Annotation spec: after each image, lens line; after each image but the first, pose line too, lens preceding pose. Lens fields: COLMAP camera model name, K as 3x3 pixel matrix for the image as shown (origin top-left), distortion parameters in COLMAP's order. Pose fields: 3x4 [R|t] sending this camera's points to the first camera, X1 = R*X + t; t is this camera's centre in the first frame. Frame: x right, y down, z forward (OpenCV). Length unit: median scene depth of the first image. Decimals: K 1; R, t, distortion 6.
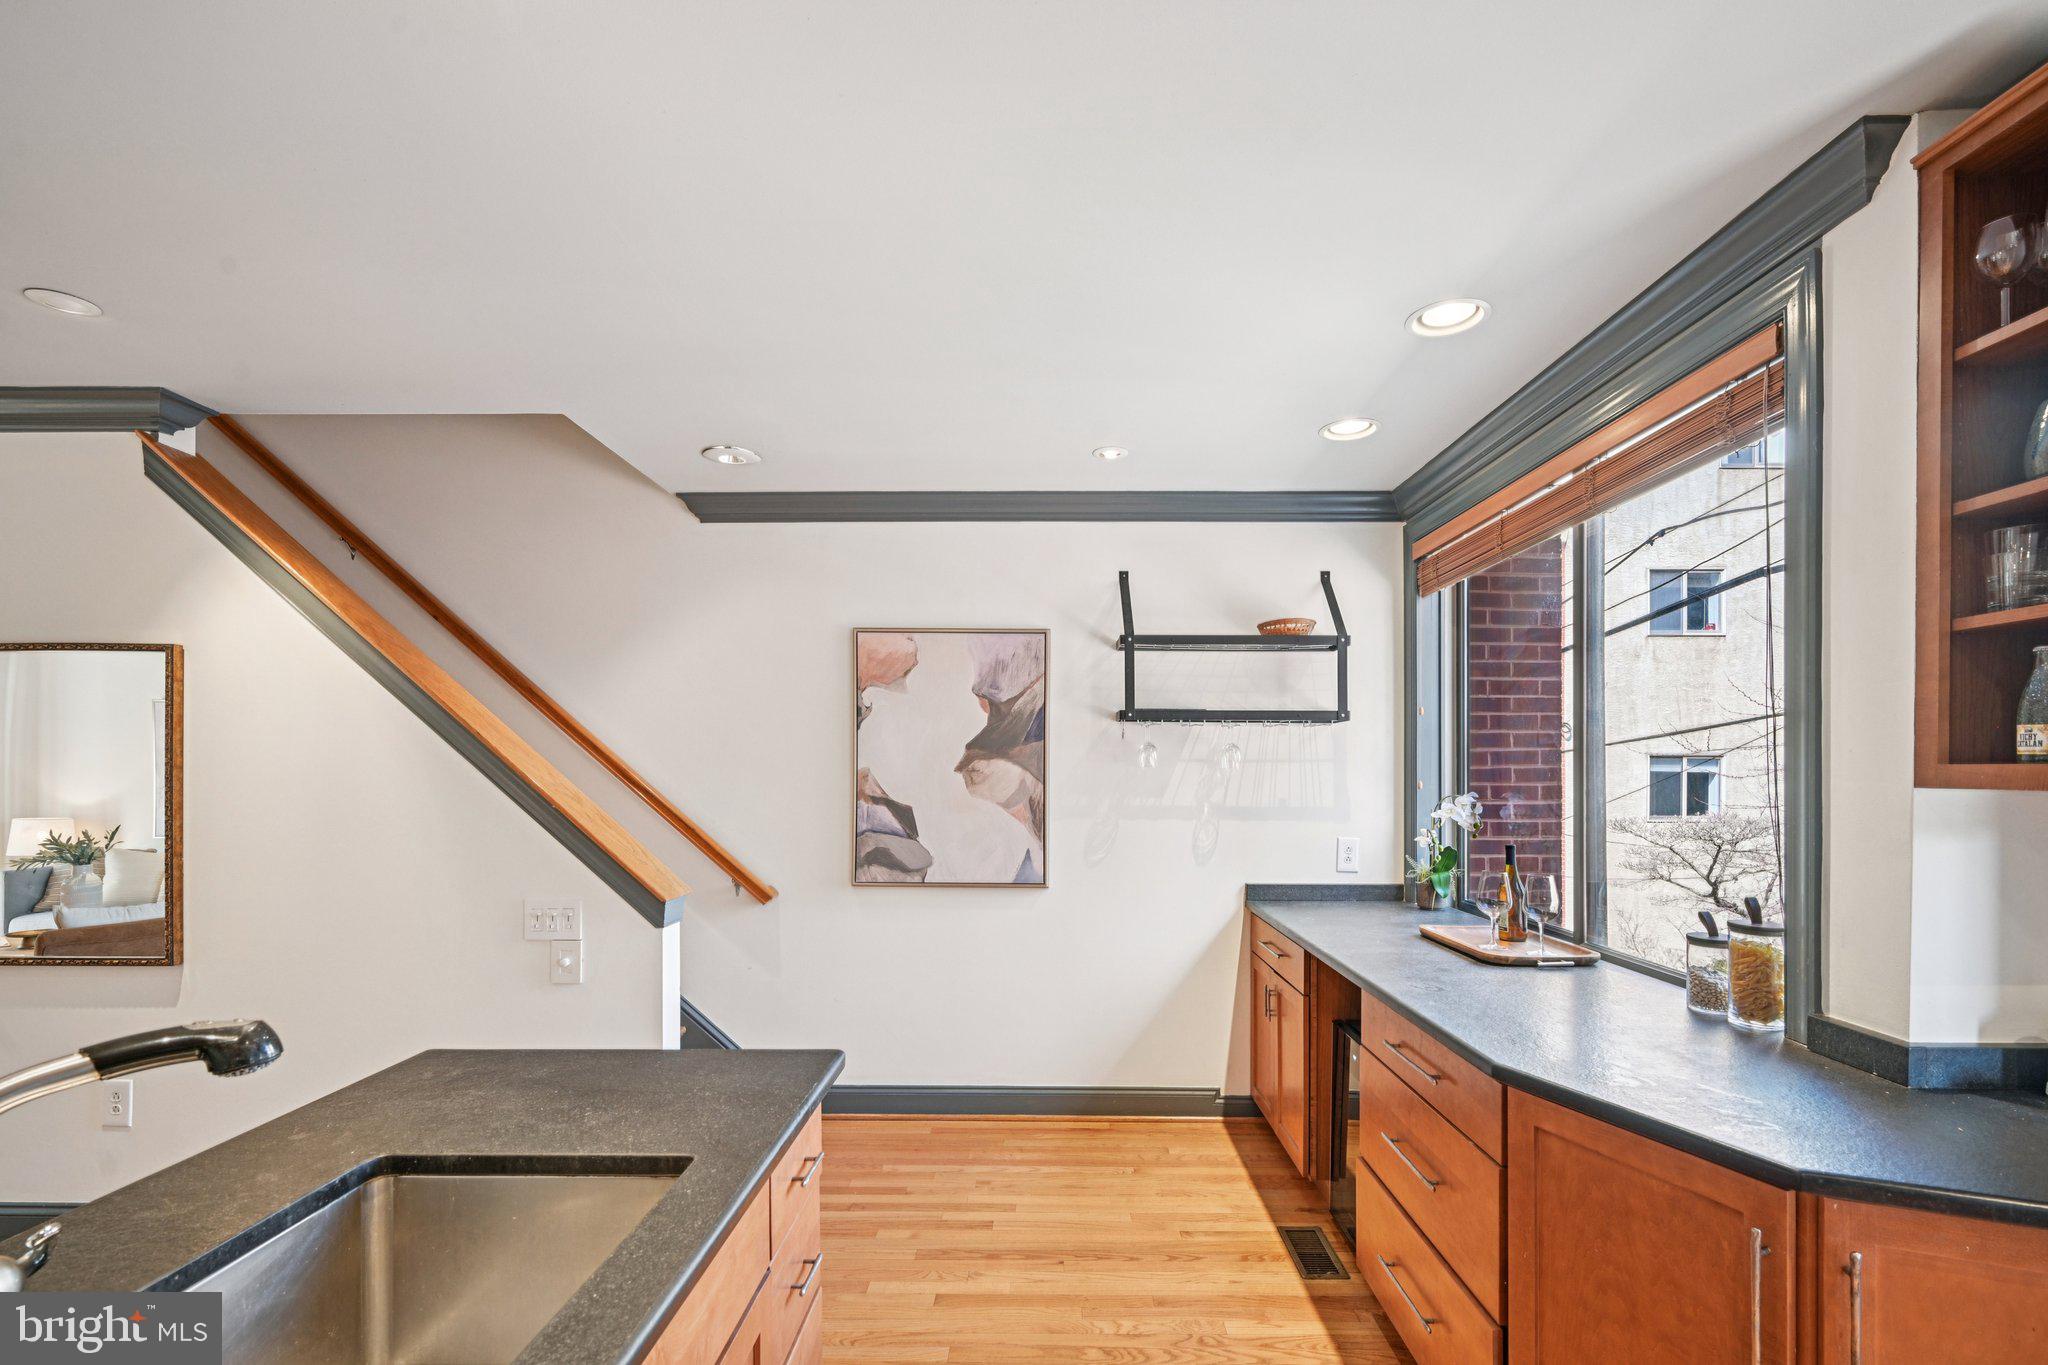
lens RADIAL K [[899.7, 0, 1042.6], [0, 899.7, 767.3], [0, 0, 1]] dist [0.000001, 0.000682]
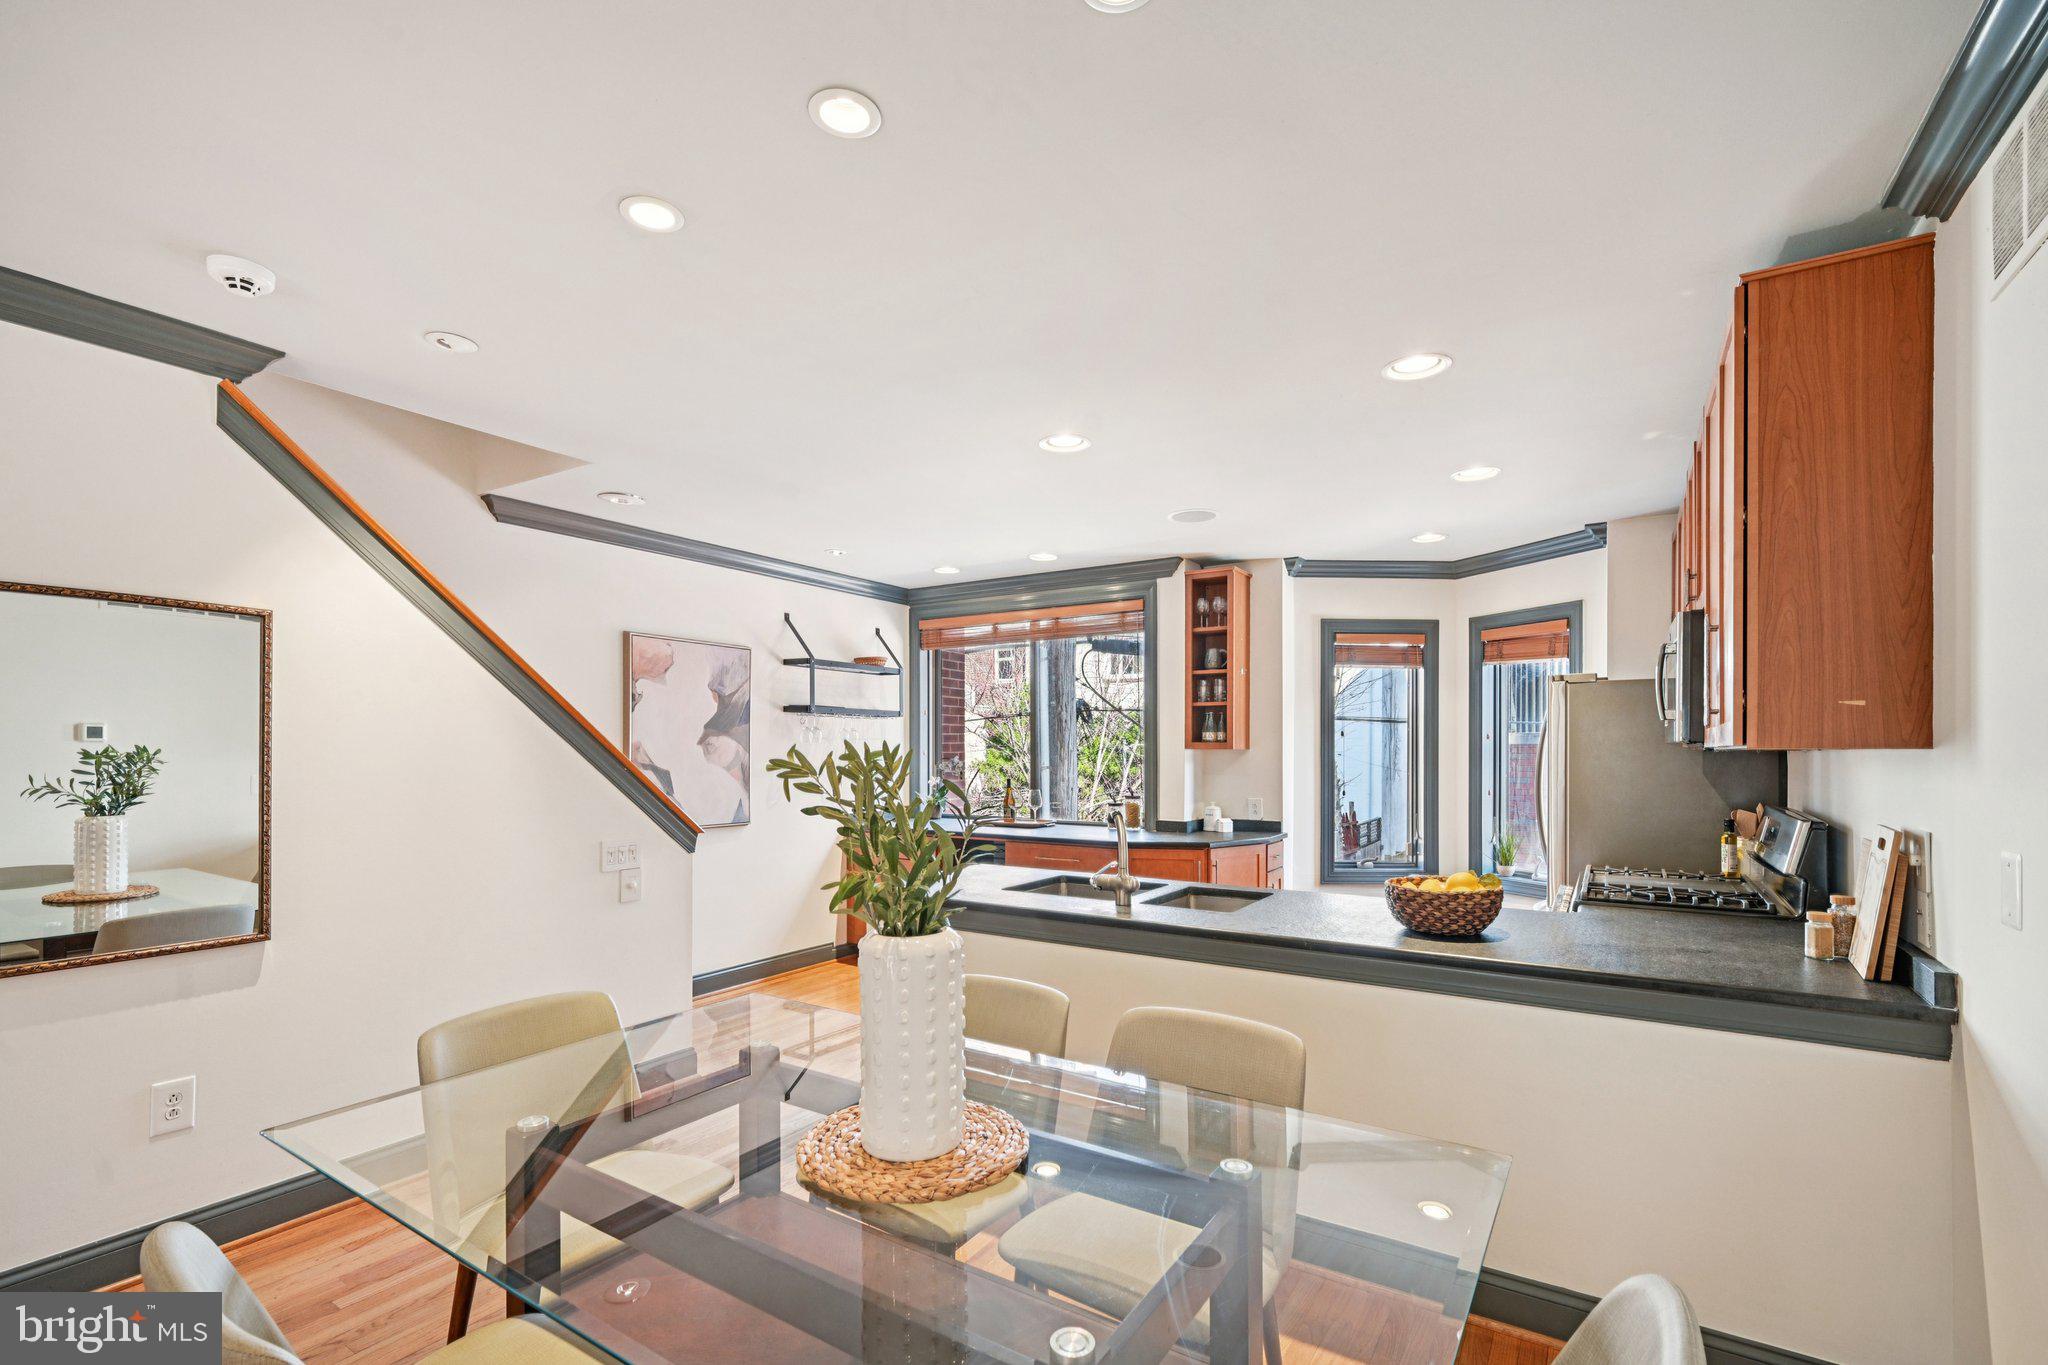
lens RADIAL K [[899.7, 0, 1030.2], [0, 899.7, 747.3], [0, 0, 1]] dist [0.000001, 0.000682]
pose [[0.533463, 0.000574, 0.845823, -0.985710], [-0.004212, 0.999989, 0.001978, 0.004088], [-0.845813, -0.004618, 0.533459, -0.159168]]
